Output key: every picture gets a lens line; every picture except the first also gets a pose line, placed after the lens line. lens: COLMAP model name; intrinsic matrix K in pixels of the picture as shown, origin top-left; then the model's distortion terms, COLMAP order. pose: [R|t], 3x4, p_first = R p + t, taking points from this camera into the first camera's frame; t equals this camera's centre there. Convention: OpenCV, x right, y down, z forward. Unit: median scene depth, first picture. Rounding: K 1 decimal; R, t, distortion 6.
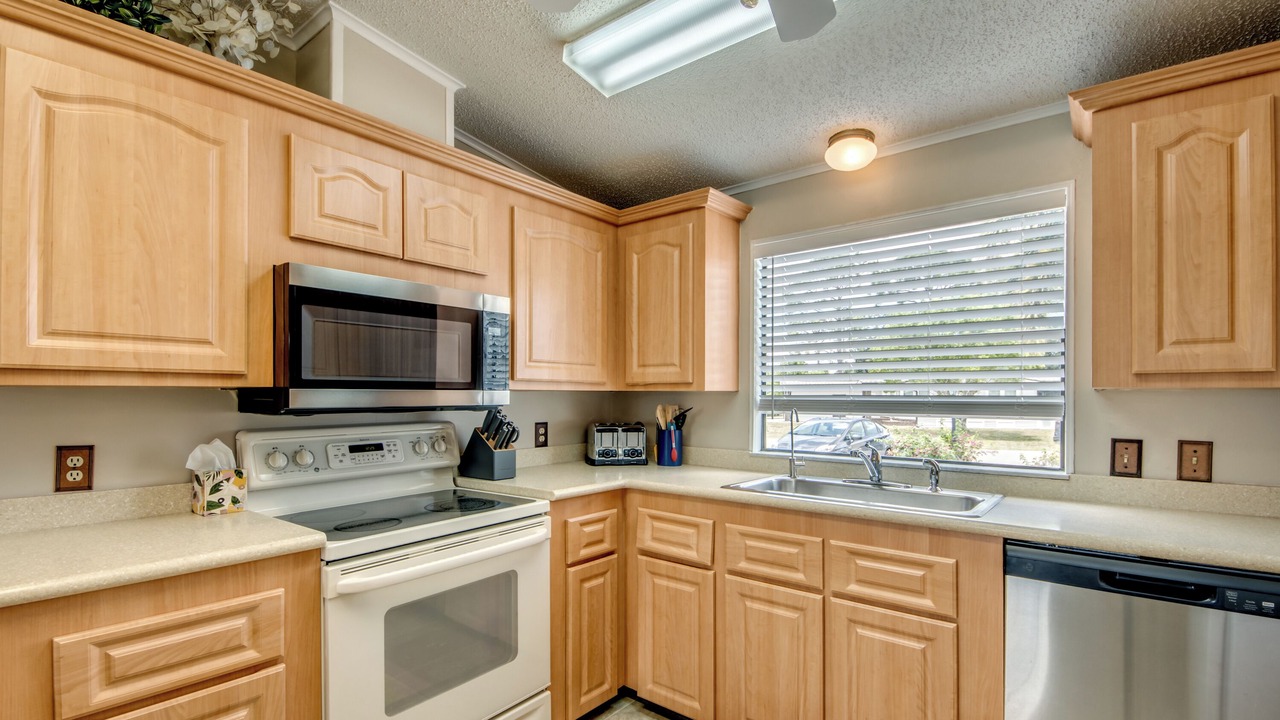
lens RADIAL K [[575.1, 0, 622.7], [0, 575.1, 391.9], [0, 0, 1]] dist [0.042913, -0.028719]
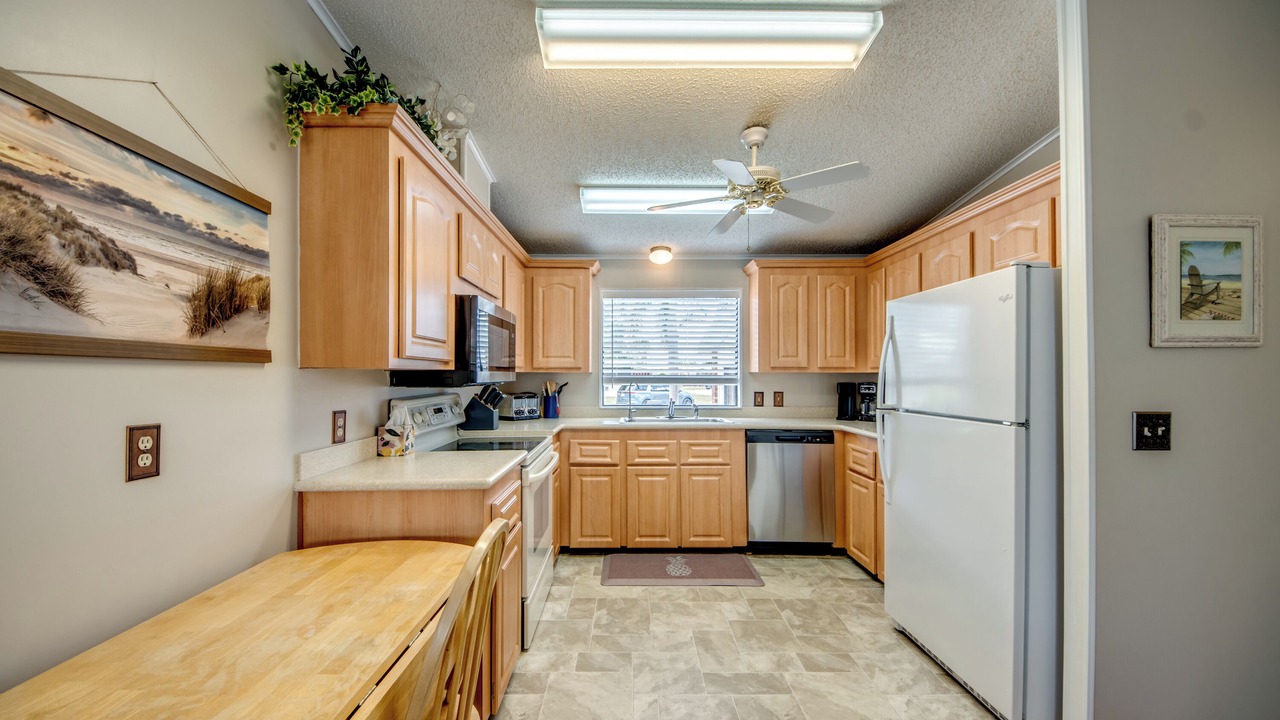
lens RADIAL K [[506.3, 0, 611.5], [0, 506.3, 369.4], [0, 0, 1]] dist [0.073048, -0.043286]
pose [[0.773495, 0.007389, 0.633760, -0.924574], [-0.003269, 0.999965, -0.007669, 0.000458], [-0.633794, 0.003860, 0.773492, -0.285038]]
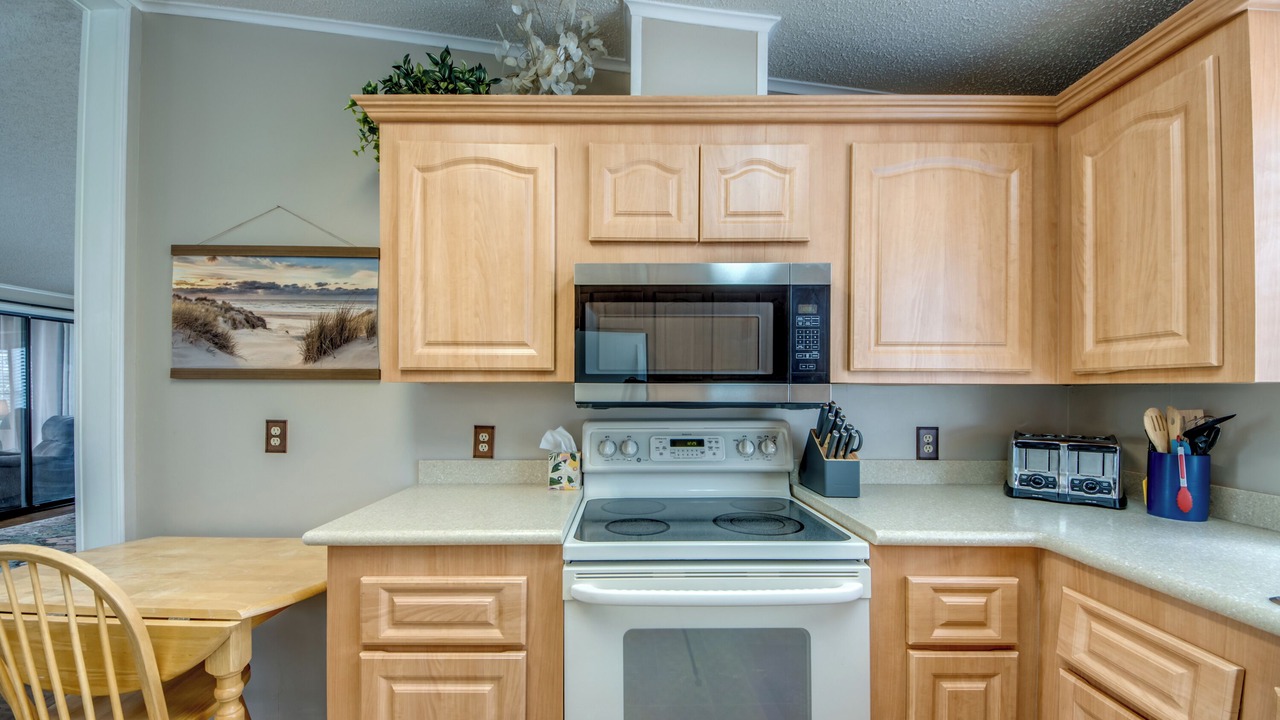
lens RADIAL K [[494.9, 0, 632.4], [0, 494.9, 384.7], [0, 0, 1]] dist [0.042644, -0.027214]
pose [[0.651774, -0.003697, -0.758404, 0.139048], [0.002259, 0.999993, -0.002933, -0.000072], [0.758410, 0.000198, 0.651778, 0.380359]]
